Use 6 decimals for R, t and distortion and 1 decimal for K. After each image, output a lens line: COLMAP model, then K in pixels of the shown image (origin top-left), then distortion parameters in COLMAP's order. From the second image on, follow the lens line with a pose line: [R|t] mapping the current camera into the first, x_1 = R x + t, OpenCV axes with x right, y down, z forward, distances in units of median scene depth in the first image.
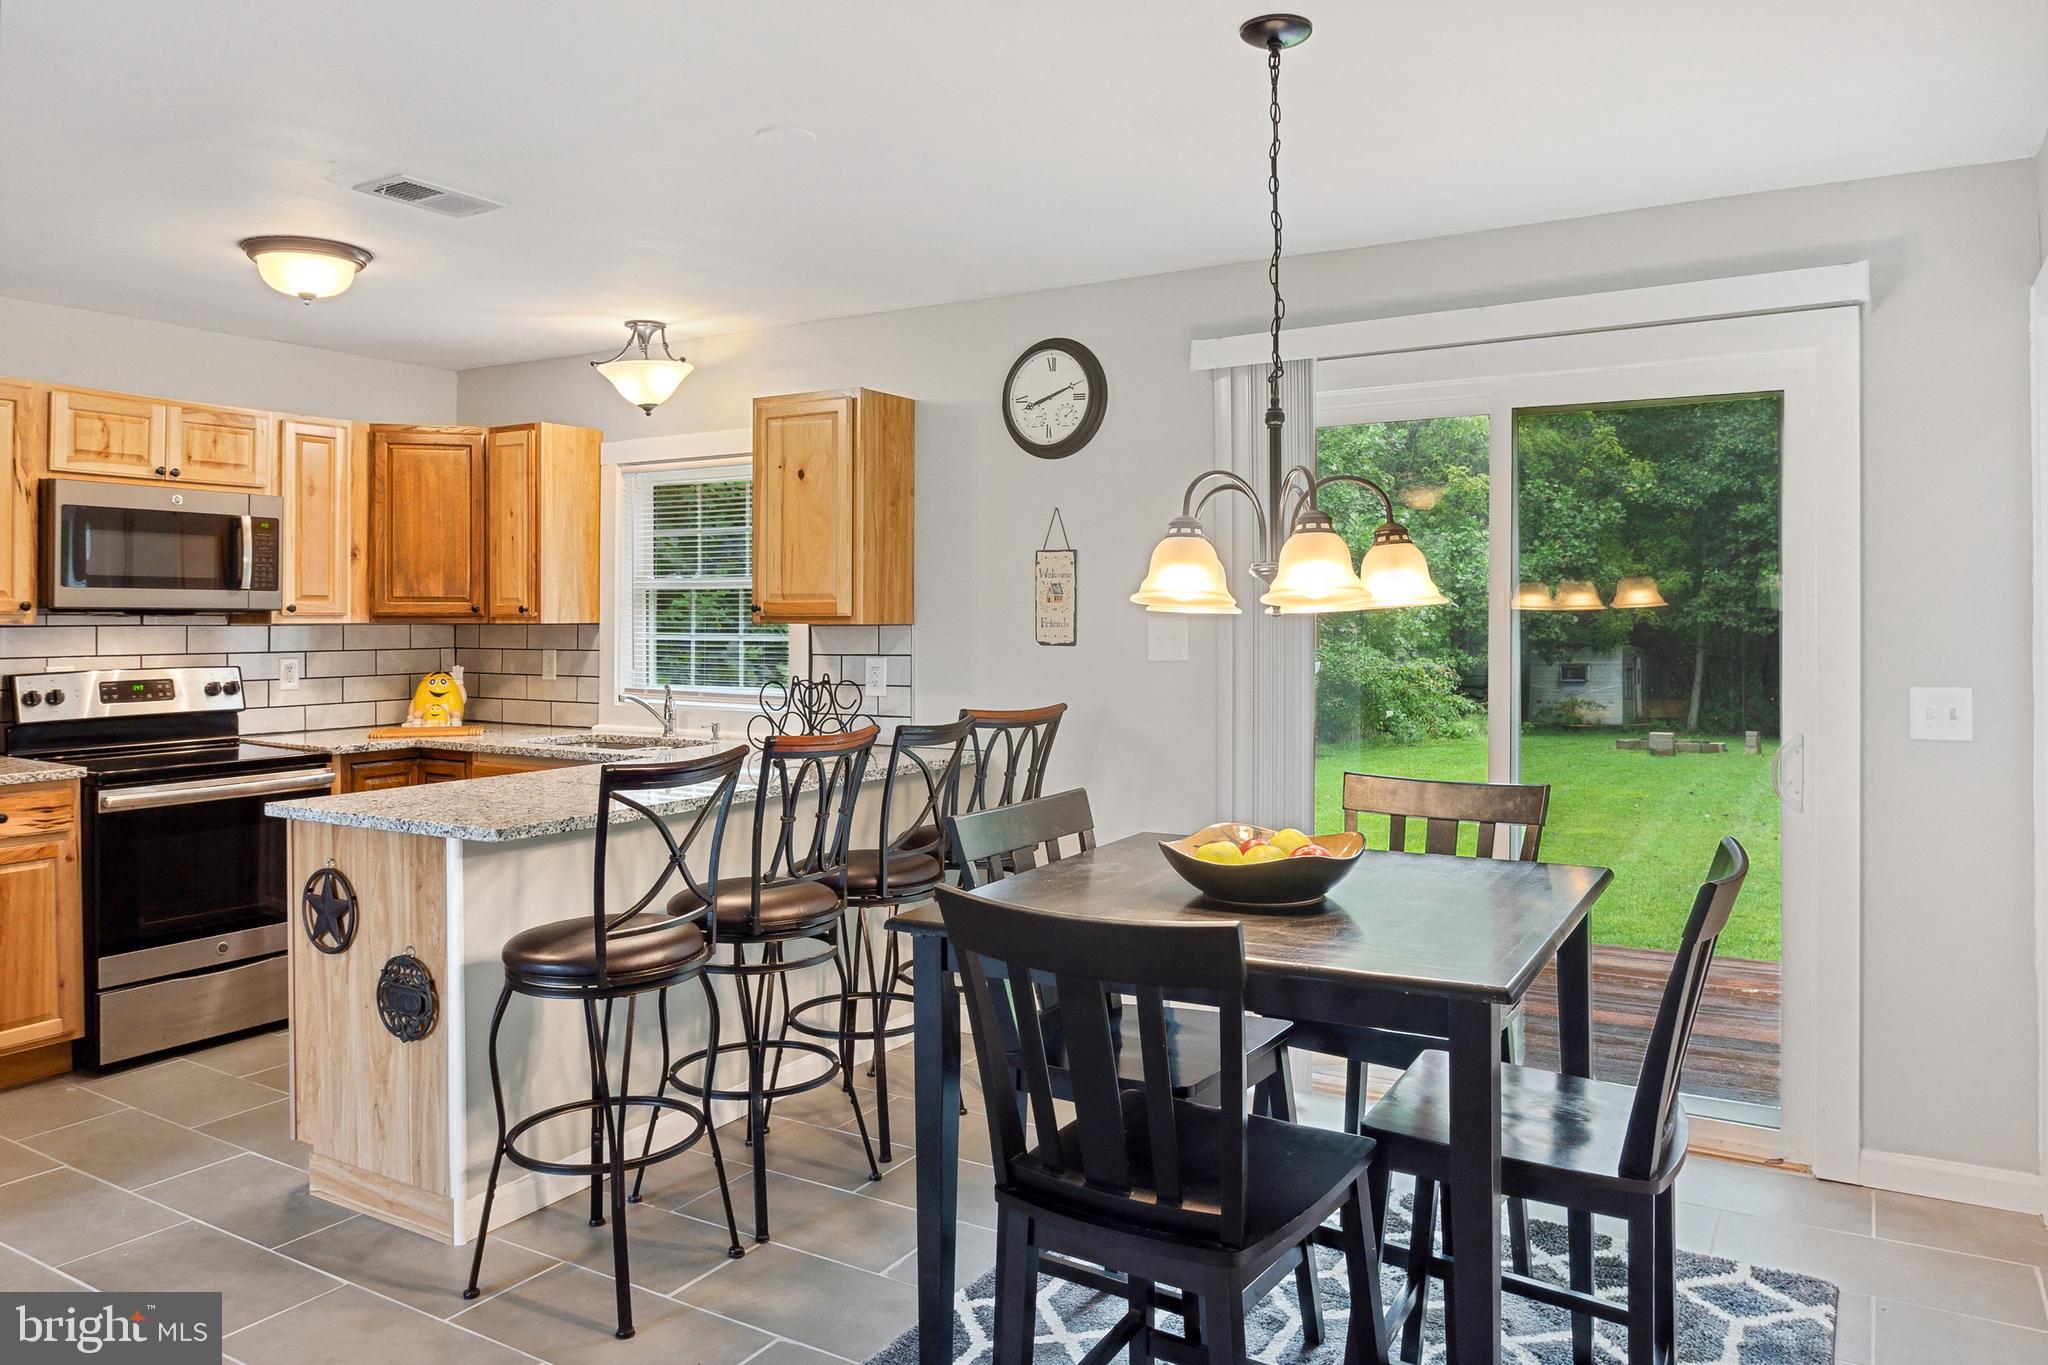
lens RADIAL K [[1434.0, 0, 1007.4], [0, 1434.0, 600.8], [0, 0, 1]] dist [-0.012483, -0.013314]
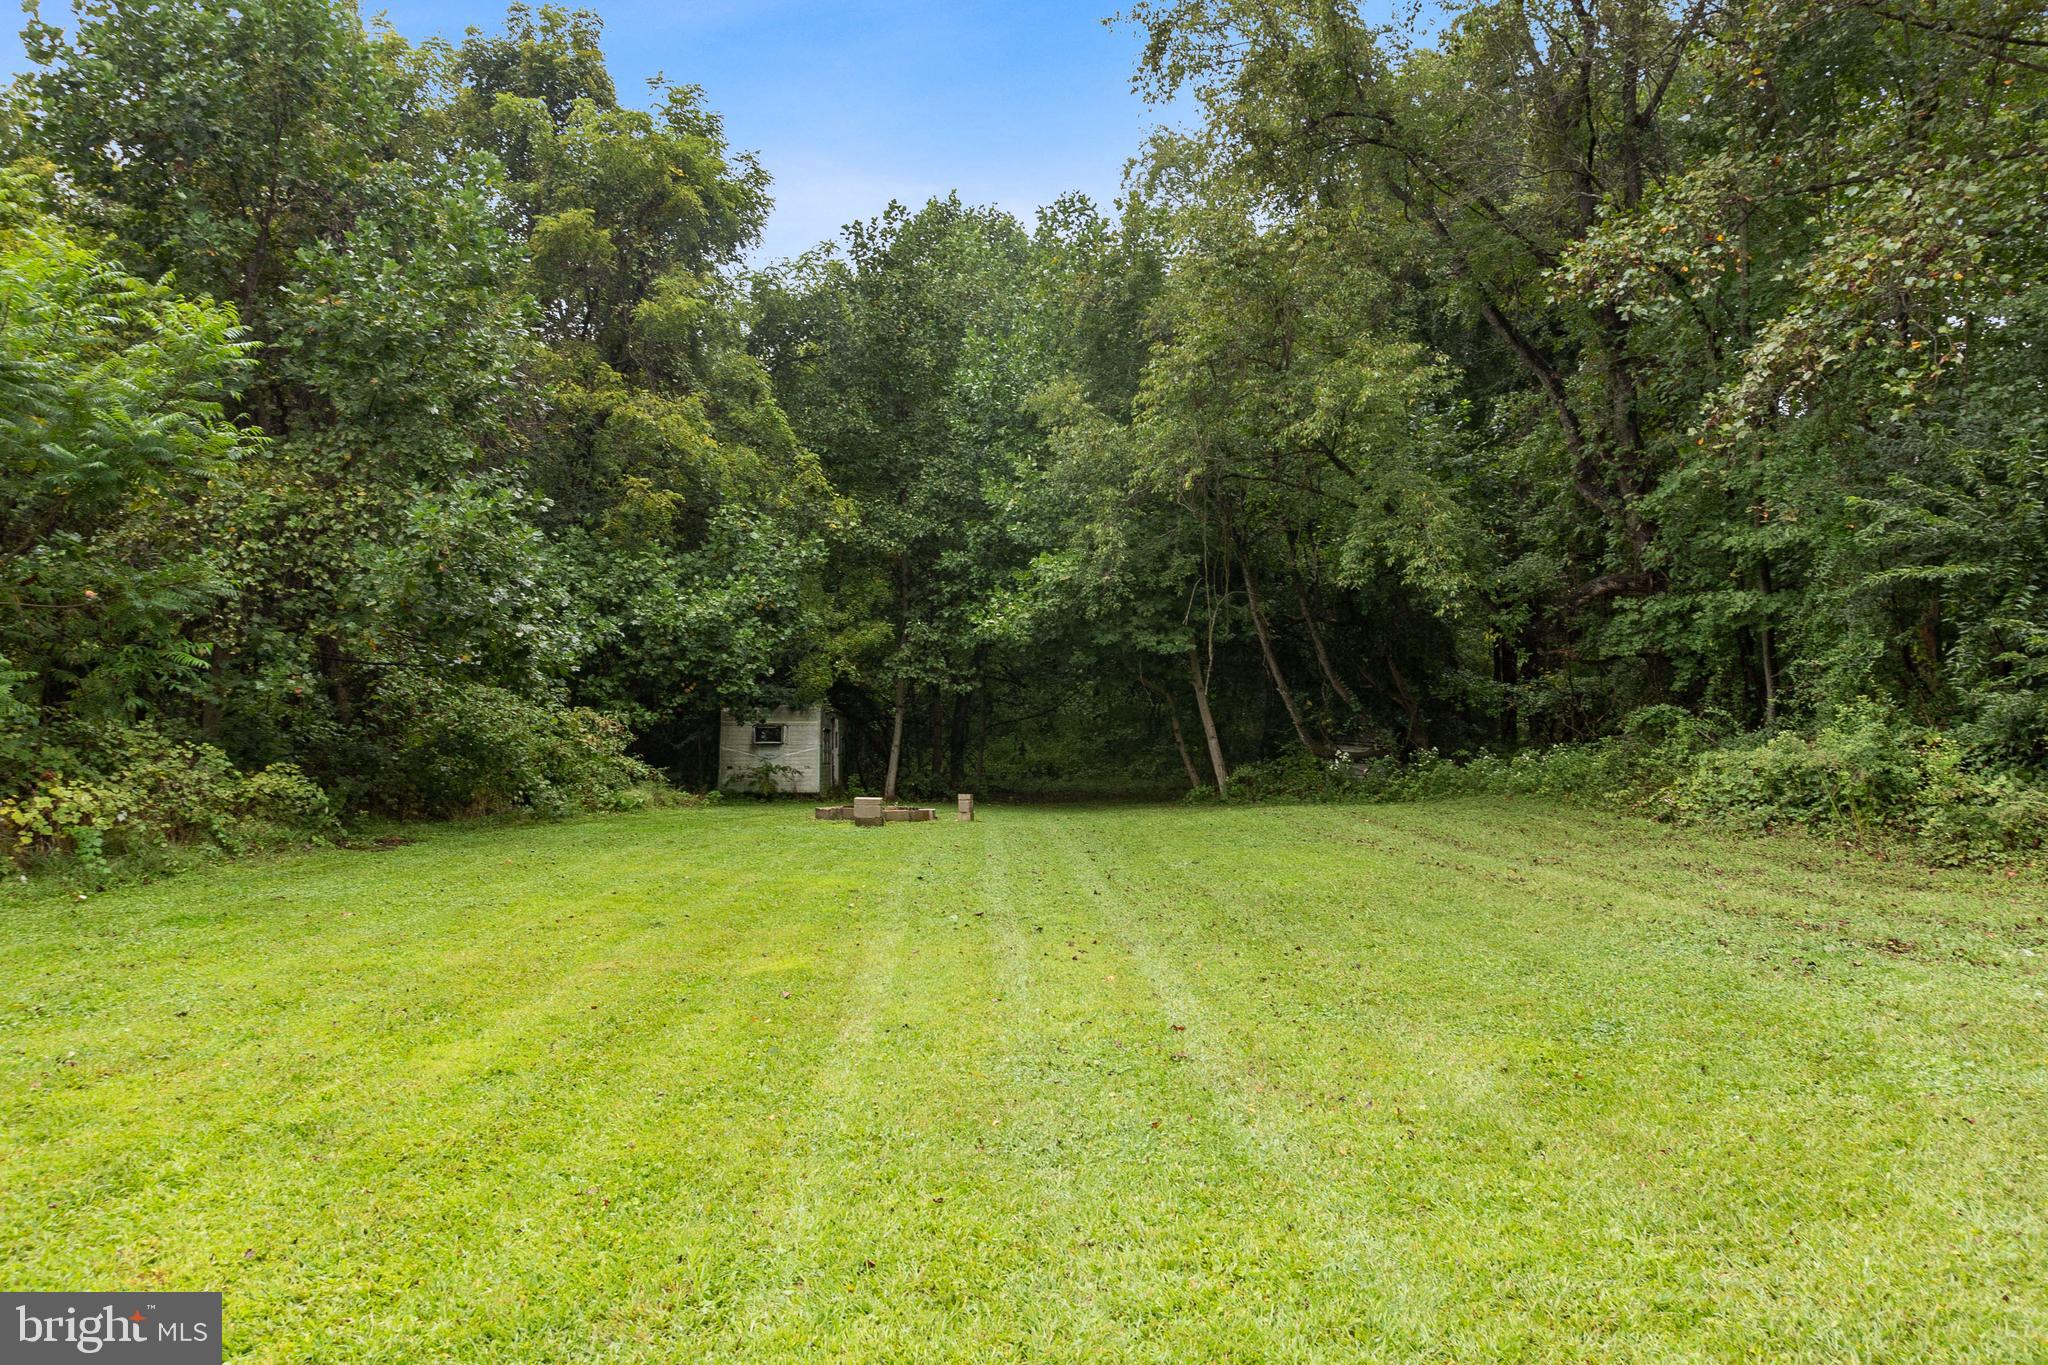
lens RADIAL K [[1434.0, 0, 1022.2], [0, 1434.0, 684.0], [0, 0, 1]] dist [-0.012483, -0.013314]
pose [[0.852416, 0.020234, 0.522472, 0.113639], [-0.022469, 0.999745, -0.002060, 0.029469], [-0.522381, -0.009984, 0.852654, 0.280830]]
